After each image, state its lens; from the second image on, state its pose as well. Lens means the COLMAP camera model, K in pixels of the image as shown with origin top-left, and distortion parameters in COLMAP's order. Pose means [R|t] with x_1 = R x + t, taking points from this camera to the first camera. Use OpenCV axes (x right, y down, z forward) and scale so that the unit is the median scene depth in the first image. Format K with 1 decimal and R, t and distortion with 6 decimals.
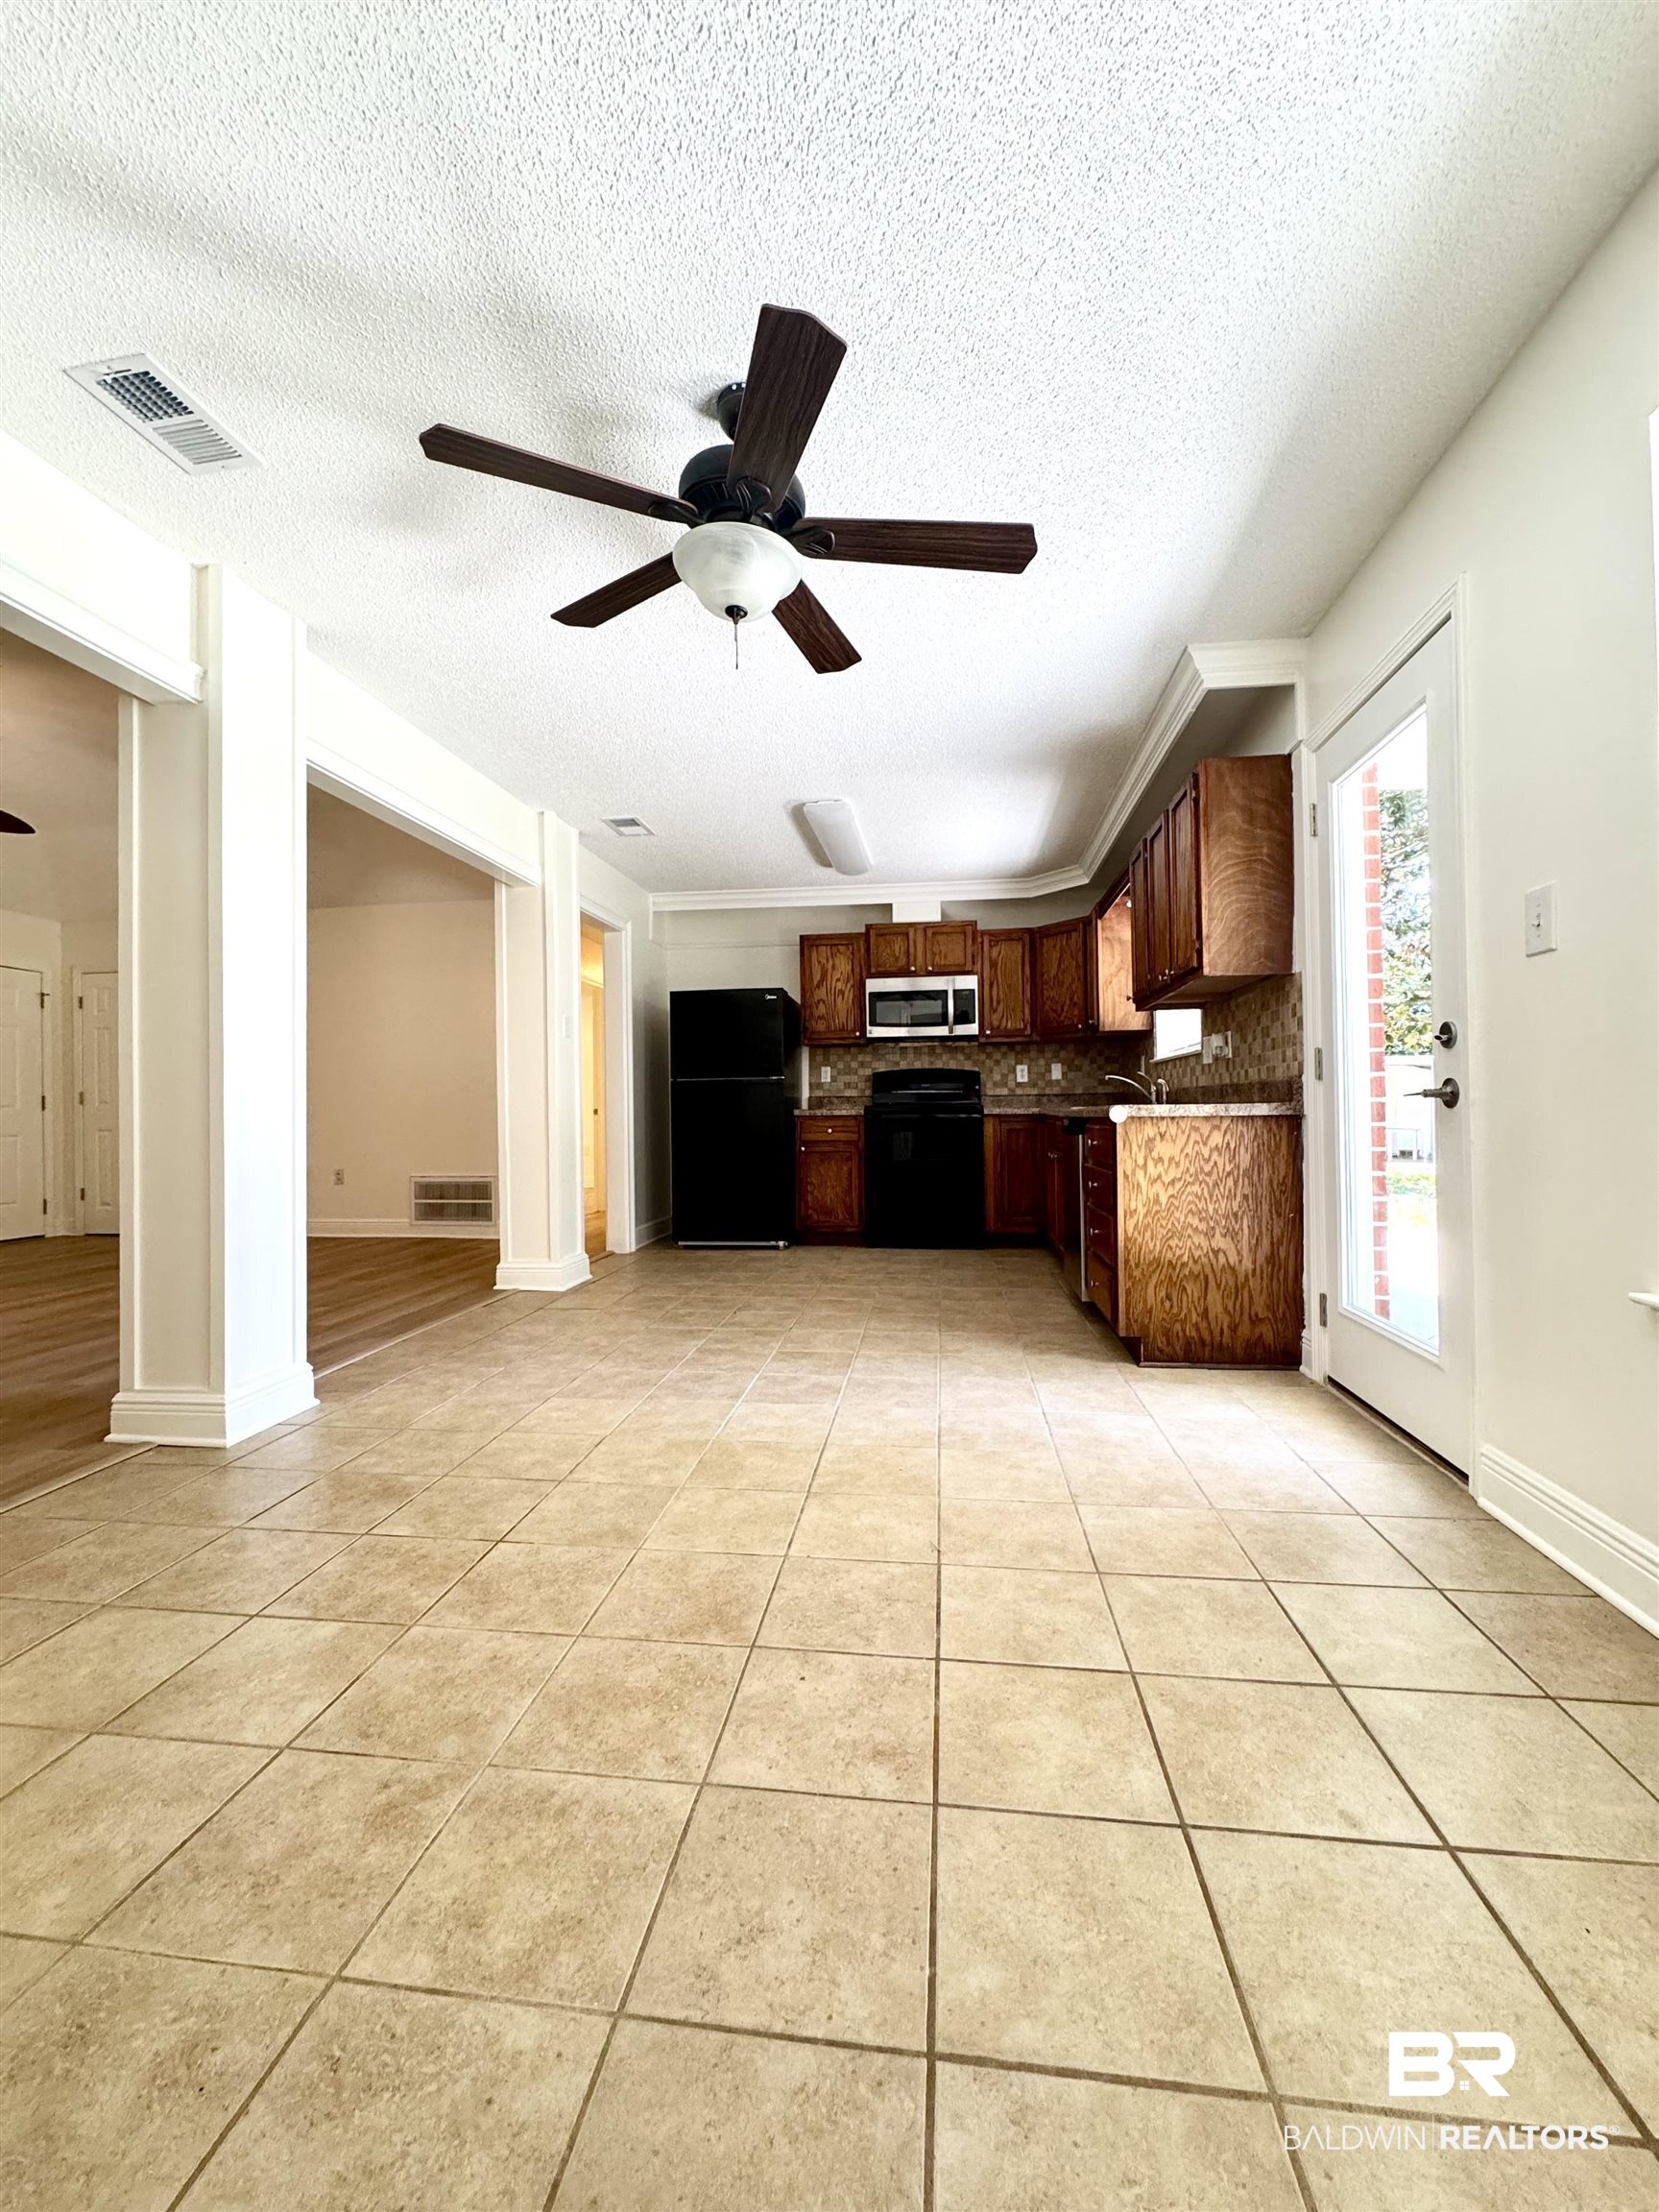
lens RADIAL K [[890.4, 0, 829.5], [0, 890.4, 1106.0], [0, 0, 1]] dist [-0.001763, -0.000106]
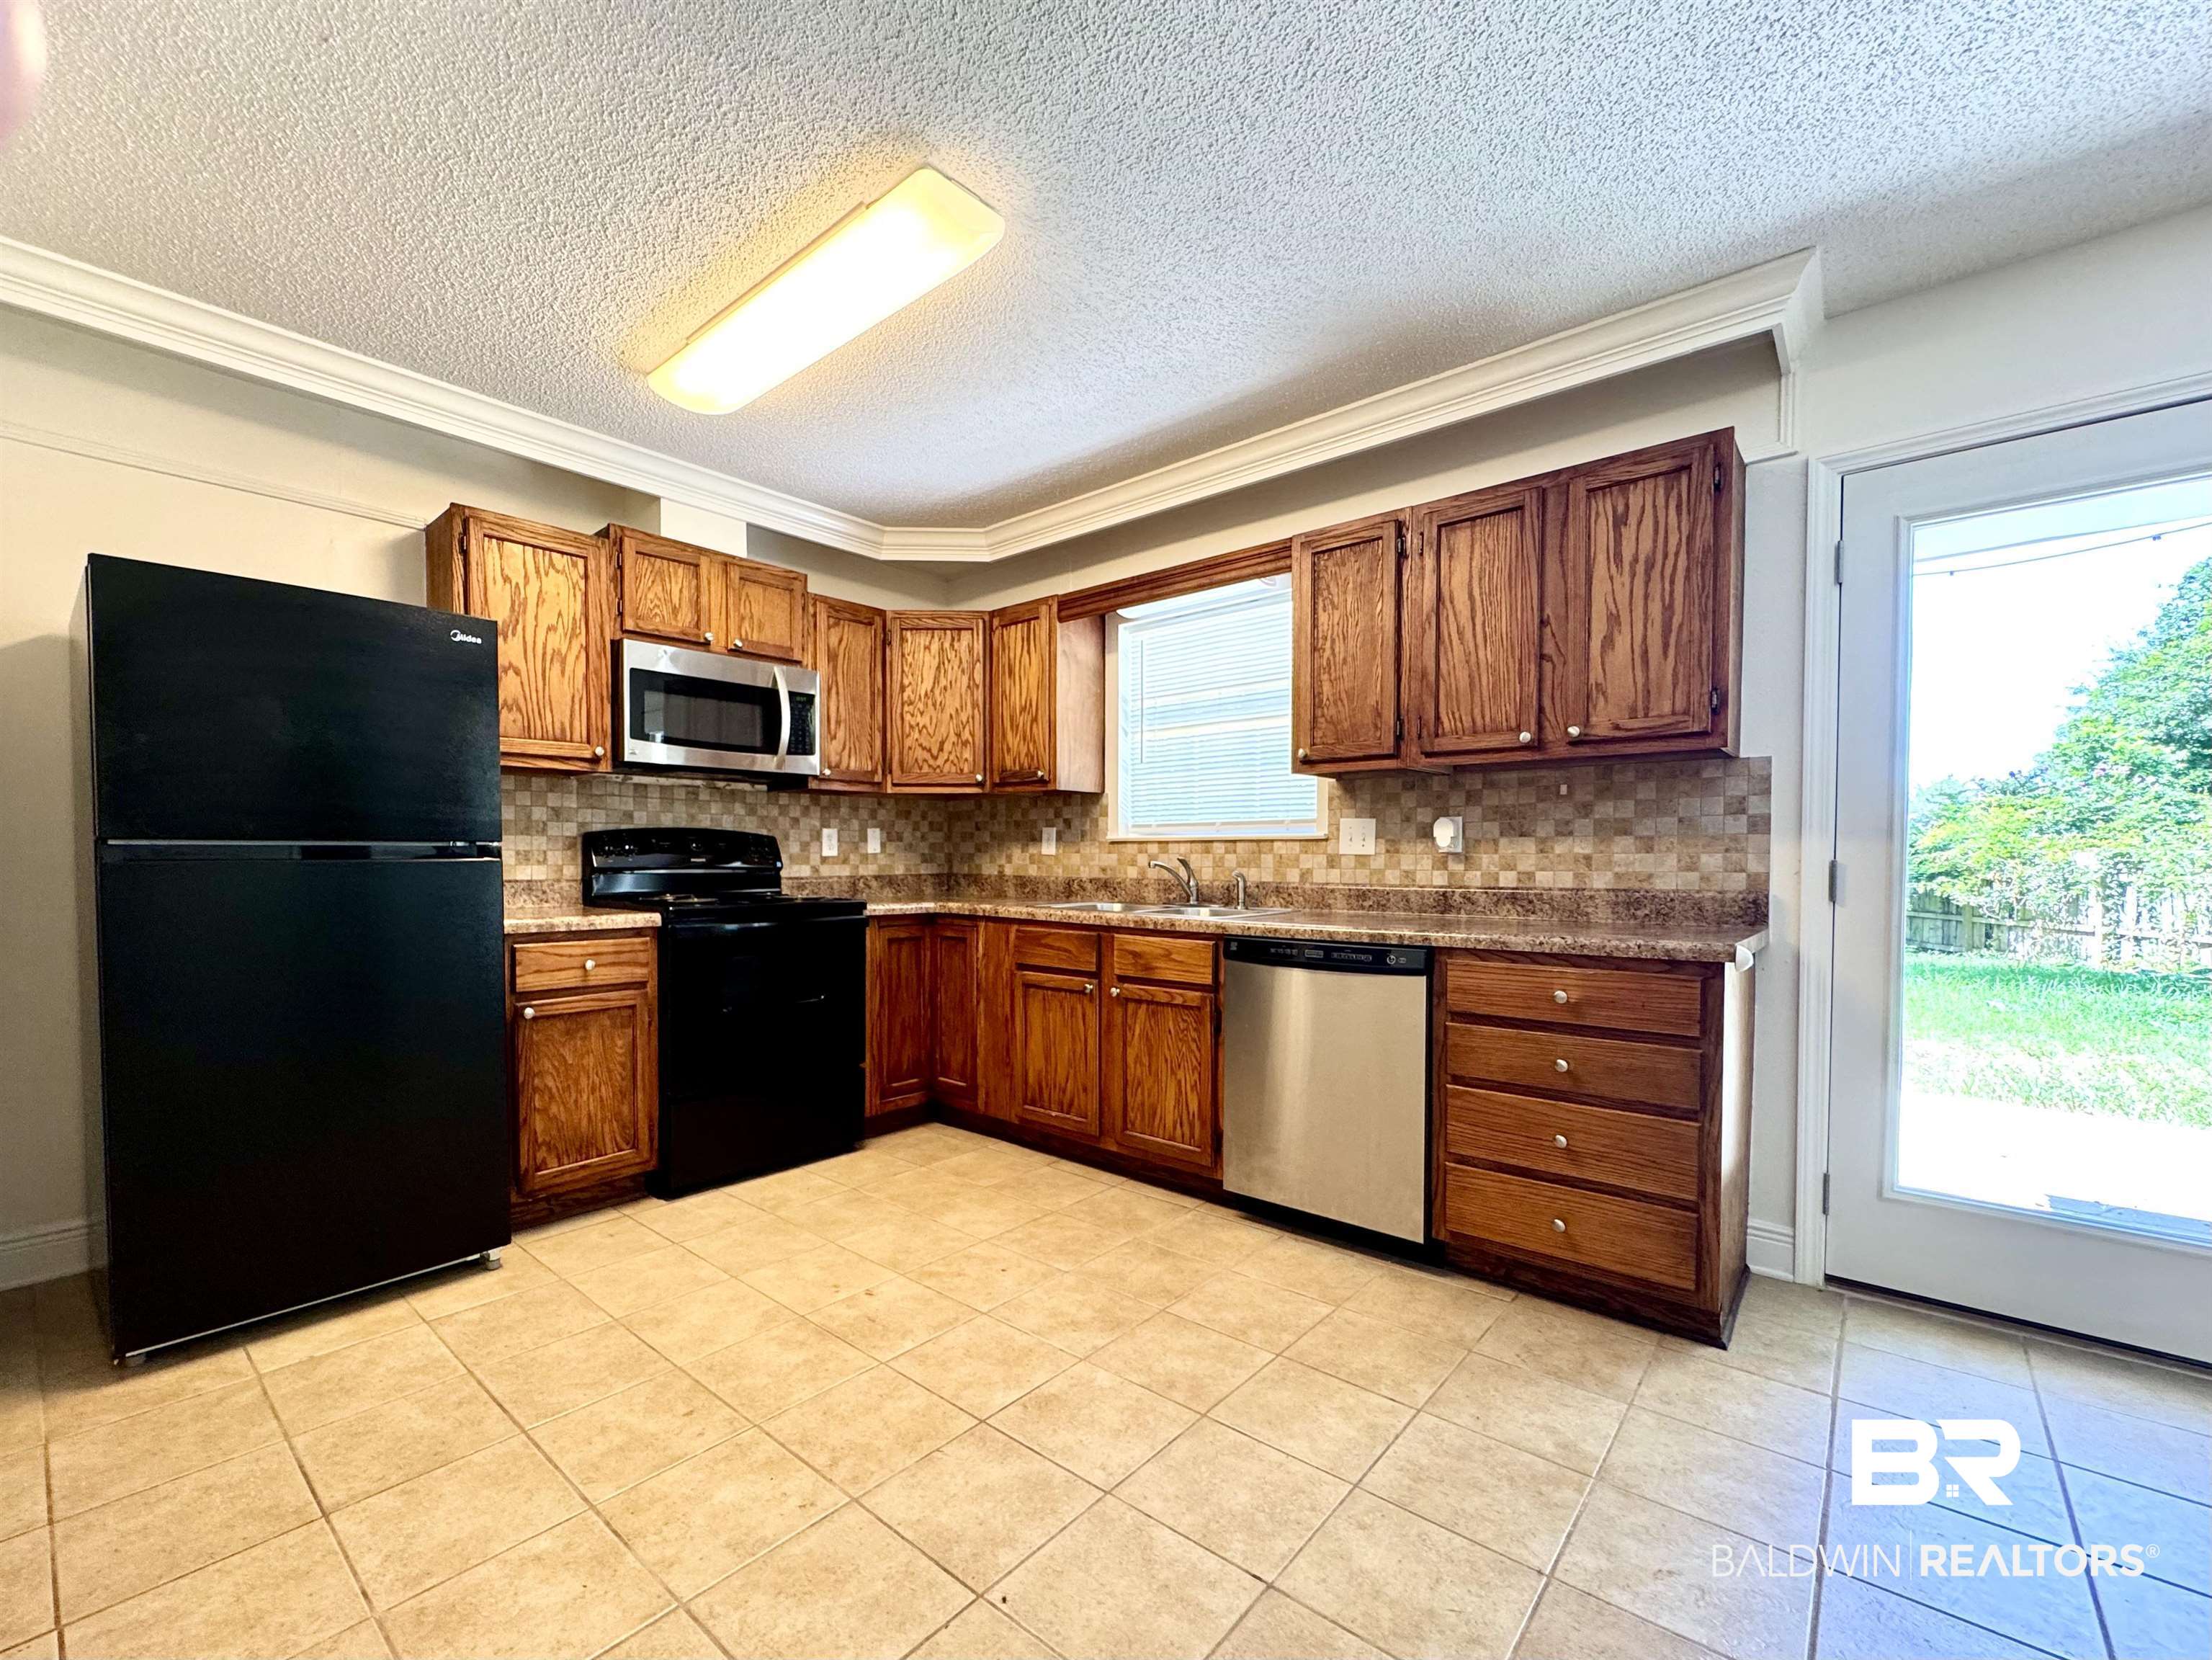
lens RADIAL K [[940.5, 0, 1003.7], [0, 940.5, 884.4], [0, 0, 1]] dist [0.000846, 0.000142]
pose [[0.574442, -0.013675, 0.818431, -0.254332], [-0.012004, 0.999612, 0.025127, -0.025493], [-0.818457, -0.024259, 0.574055, 0.534619]]
